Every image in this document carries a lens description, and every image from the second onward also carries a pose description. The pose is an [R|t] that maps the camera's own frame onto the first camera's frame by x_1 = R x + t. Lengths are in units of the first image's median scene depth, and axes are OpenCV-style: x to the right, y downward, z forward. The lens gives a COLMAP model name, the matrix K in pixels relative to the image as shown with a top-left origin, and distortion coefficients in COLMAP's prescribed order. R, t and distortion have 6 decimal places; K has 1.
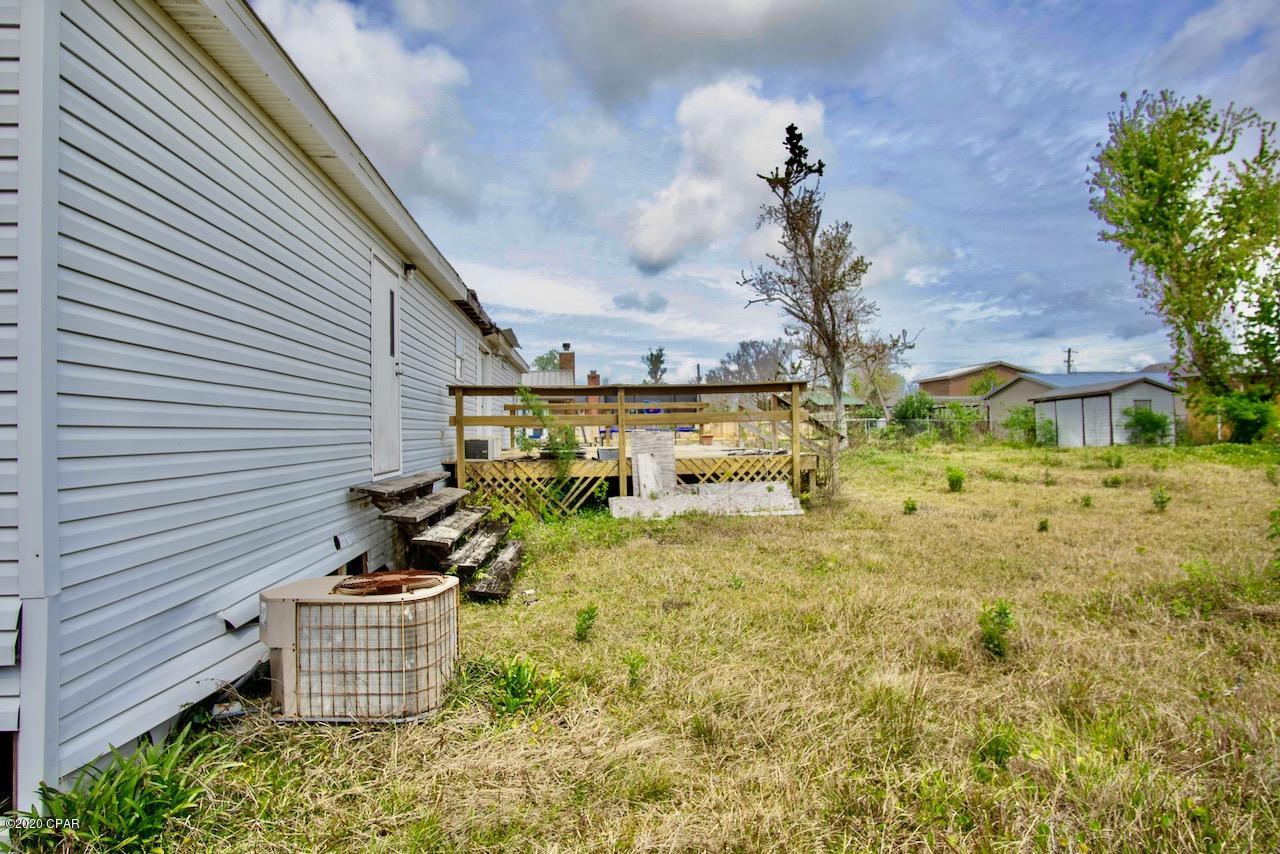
lens RADIAL K [[691.5, 0, 636.7], [0, 691.5, 417.0], [0, 0, 1]] dist [-0.021545, 0.002786]
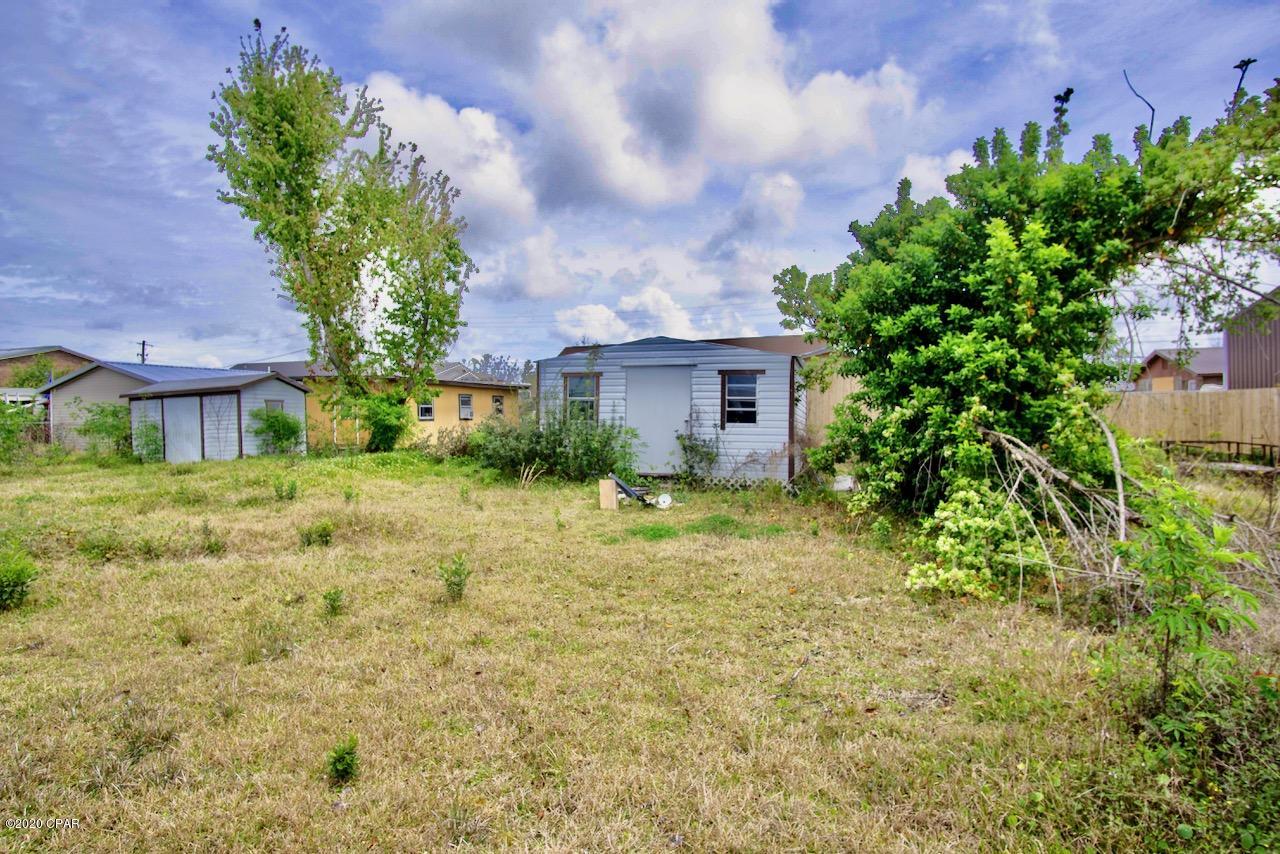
lens RADIAL K [[691.5, 0, 636.7], [0, 691.5, 417.0], [0, 0, 1]] dist [-0.021545, 0.002786]
pose [[0.368903, 0.003006, 0.929463, 0.130496], [-0.006381, 0.999979, -0.000702, -0.006933], [-0.929446, -0.005672, 0.368914, 0.287809]]
